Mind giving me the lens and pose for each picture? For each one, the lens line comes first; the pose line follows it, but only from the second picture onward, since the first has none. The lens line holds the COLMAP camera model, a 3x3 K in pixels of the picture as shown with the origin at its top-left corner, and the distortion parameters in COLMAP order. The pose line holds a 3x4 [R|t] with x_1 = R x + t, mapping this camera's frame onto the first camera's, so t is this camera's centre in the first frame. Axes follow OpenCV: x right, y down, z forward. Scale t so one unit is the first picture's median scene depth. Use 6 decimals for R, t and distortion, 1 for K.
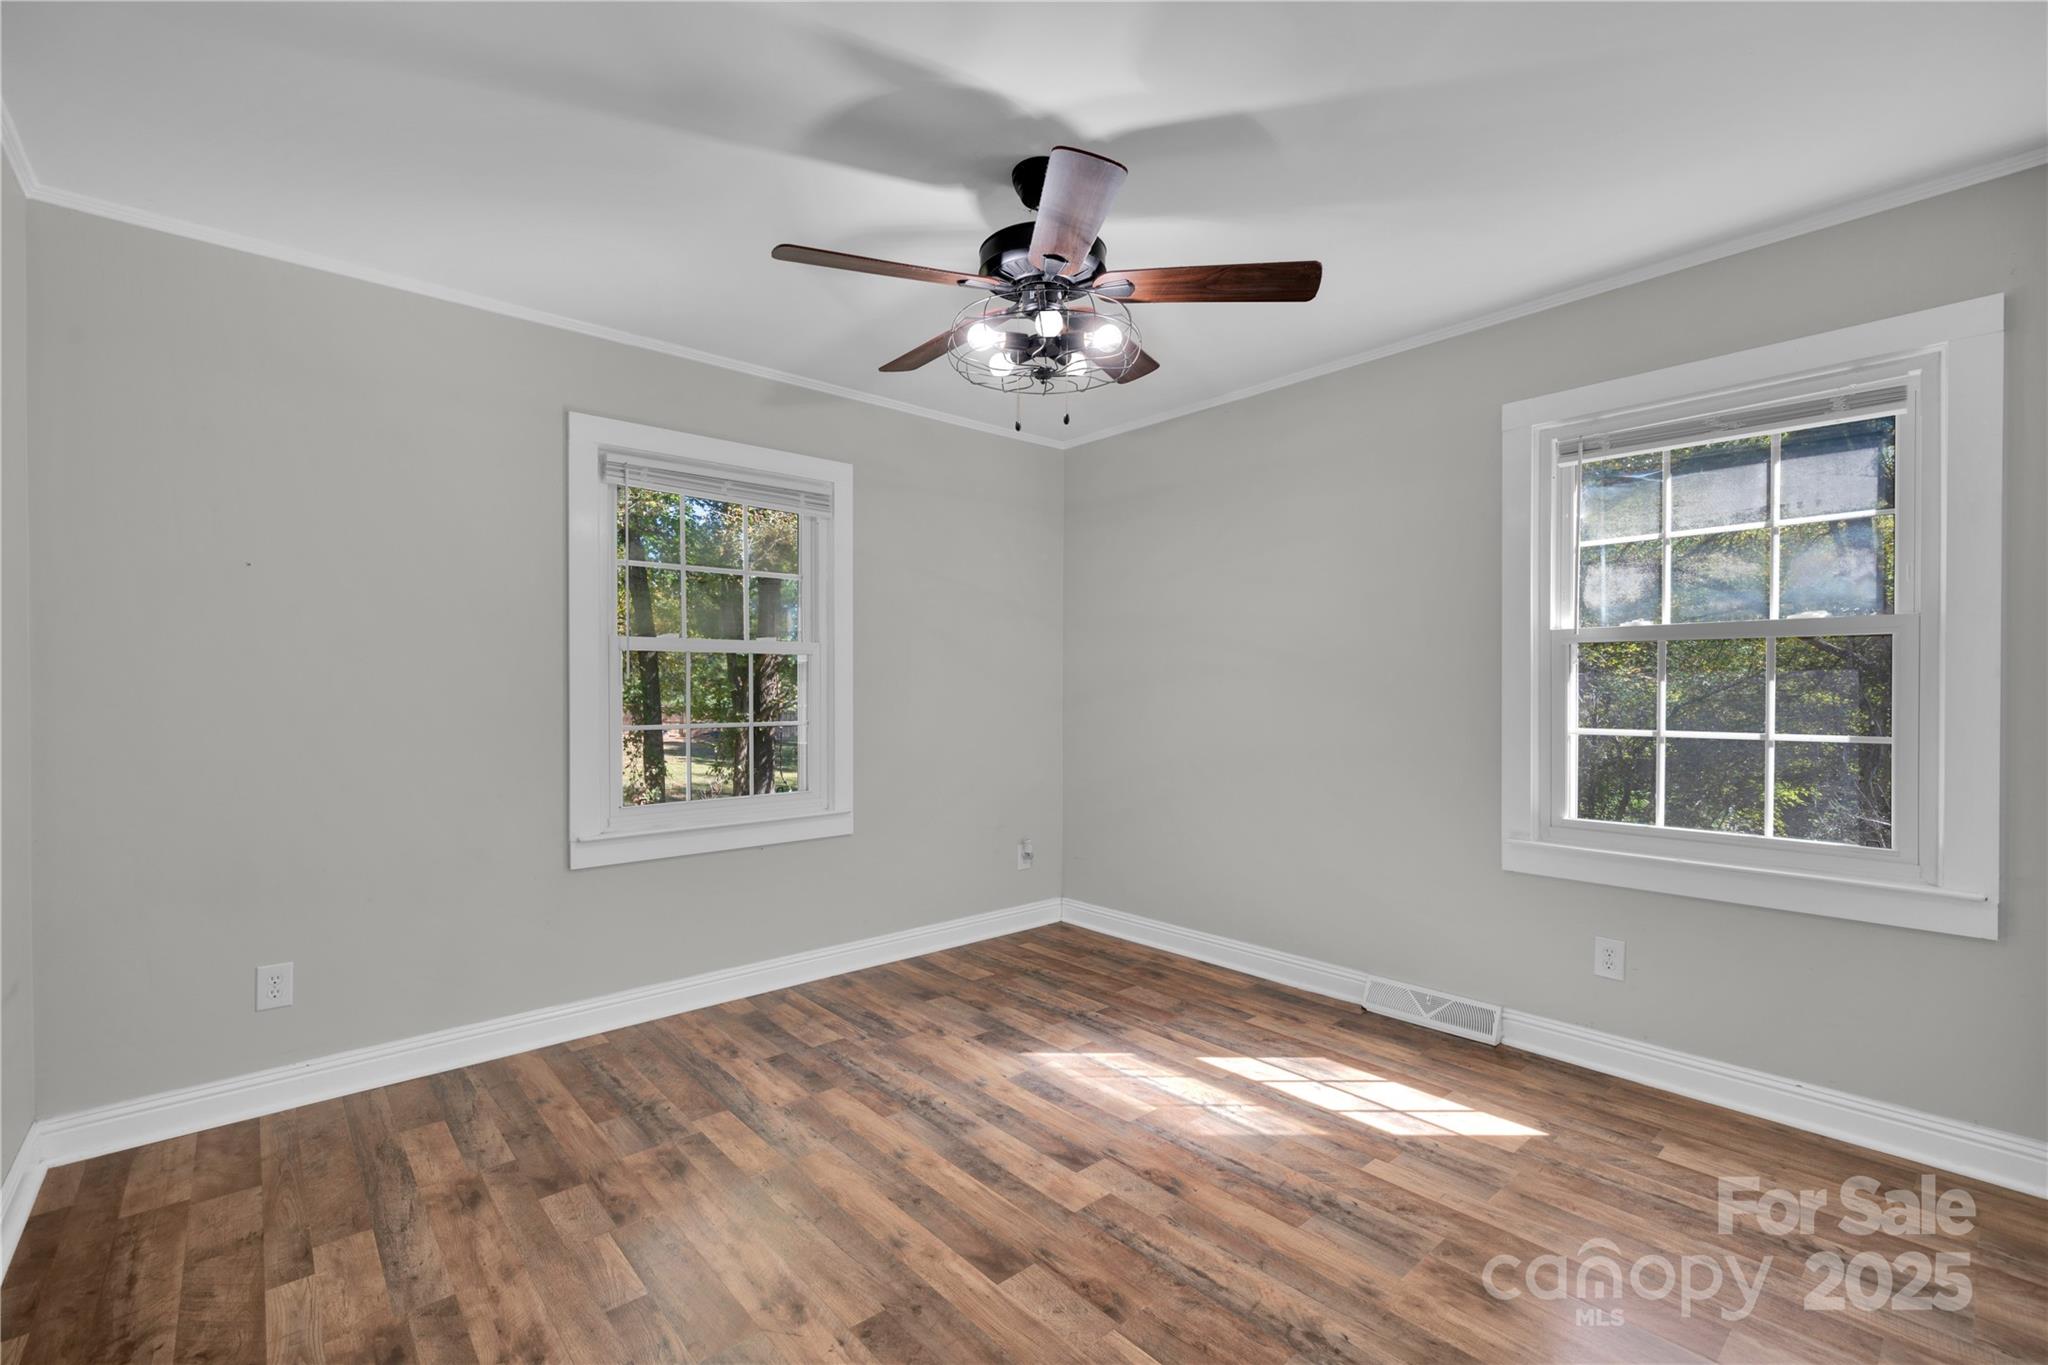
lens RADIAL K [[902.1, 0, 1008.0], [0, 902.1, 700.3], [0, 0, 1]] dist [0.001174, 0.000119]
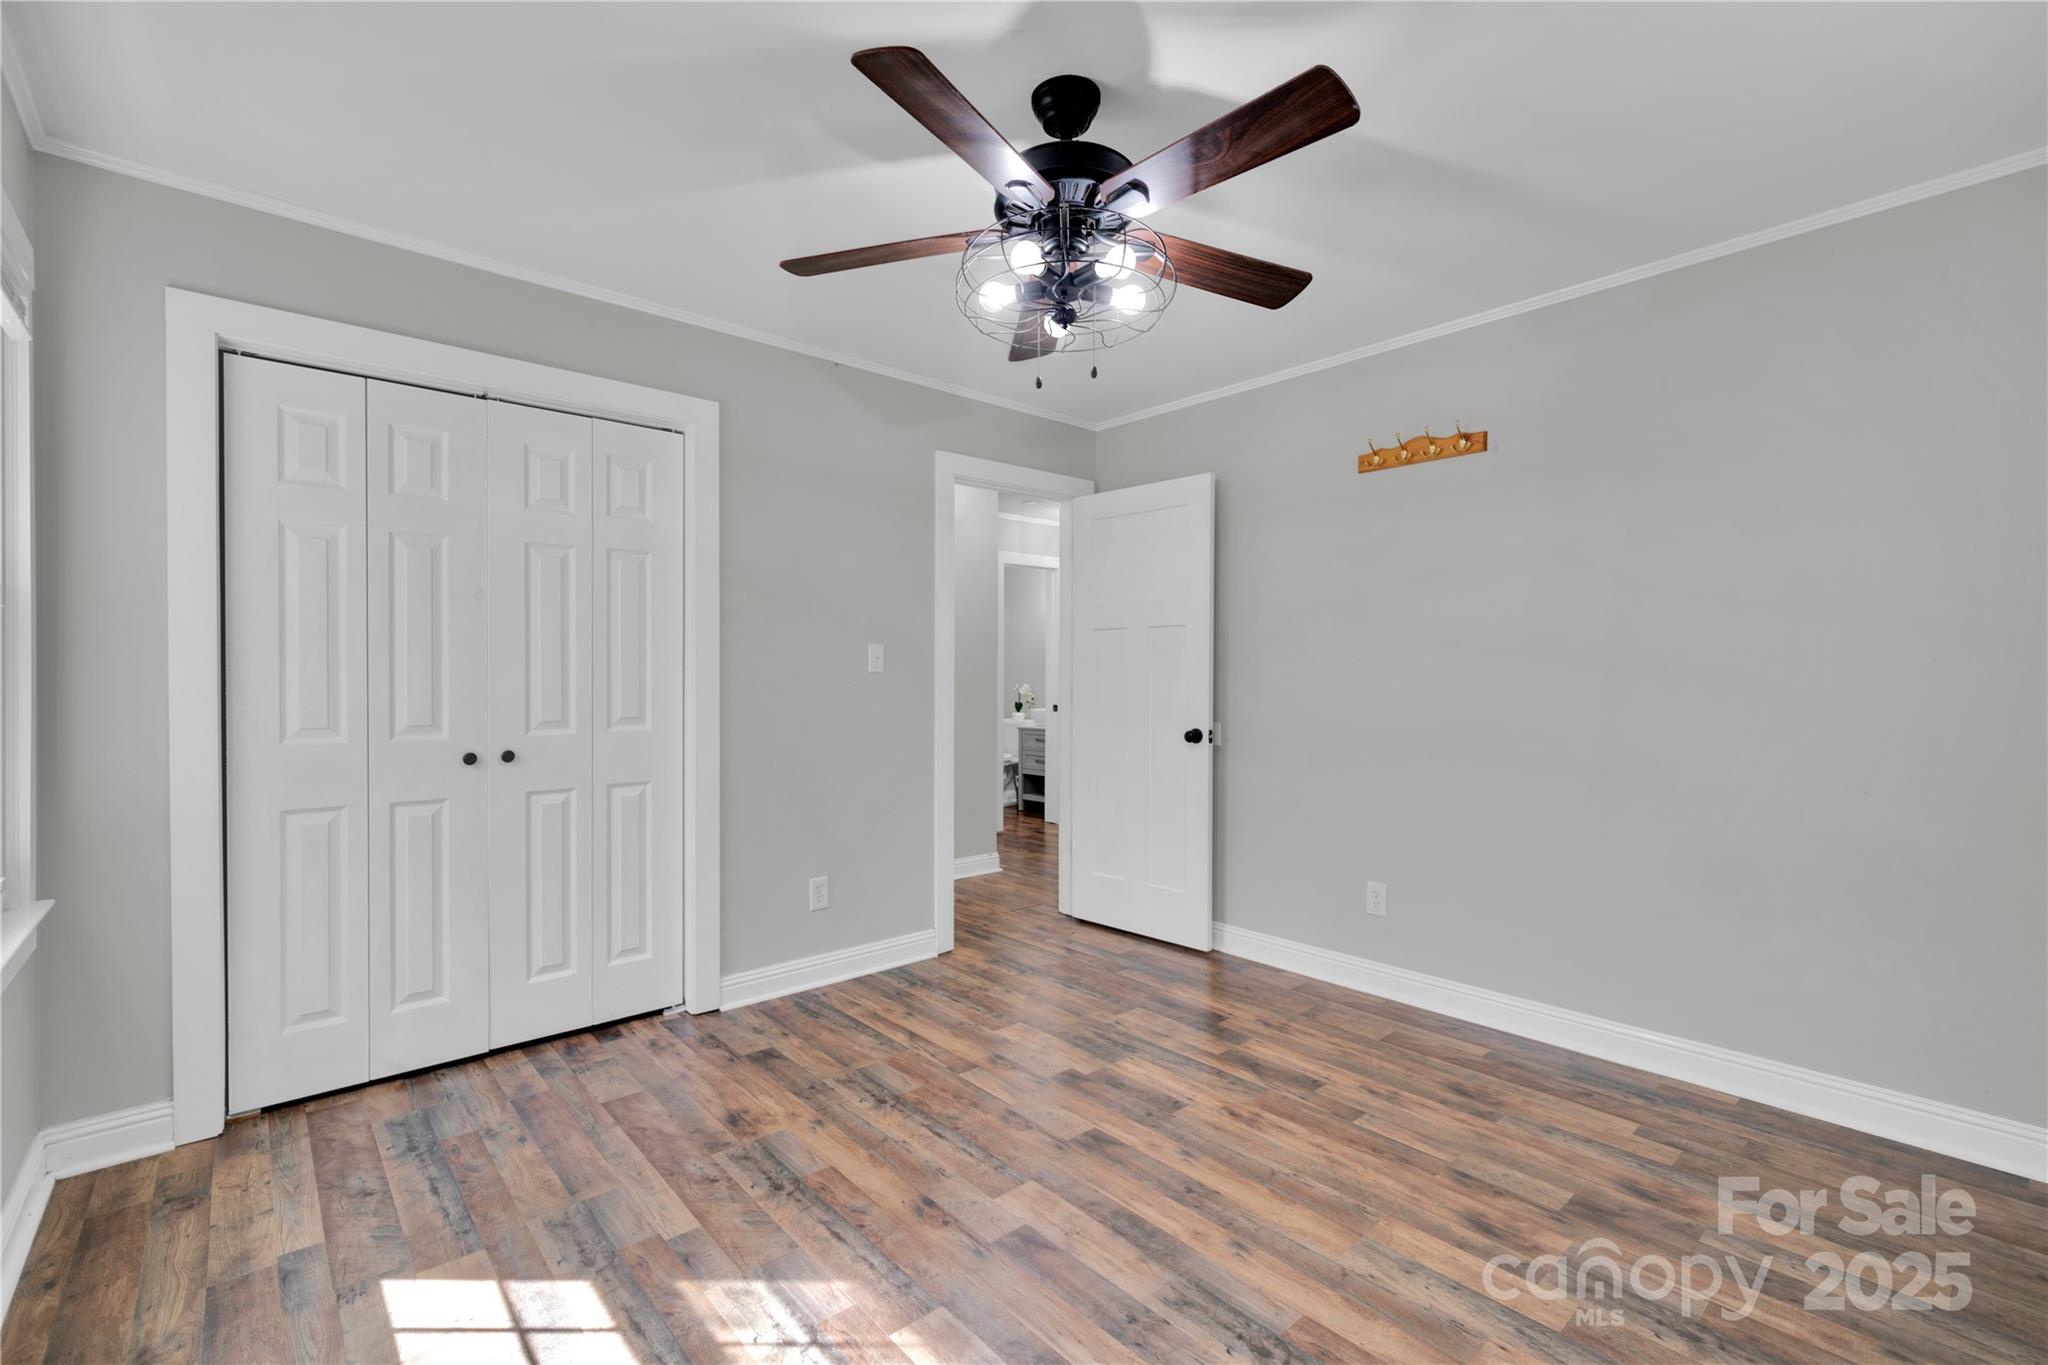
lens RADIAL K [[902.1, 0, 1008.0], [0, 902.1, 700.3], [0, 0, 1]] dist [0.001174, 0.000119]
pose [[-1.000000, 0.000400, 0.000345, 0.087283], [0.000414, 0.999159, 0.040990, -0.023278], [-0.000329, 0.040990, -0.999160, 1.747429]]
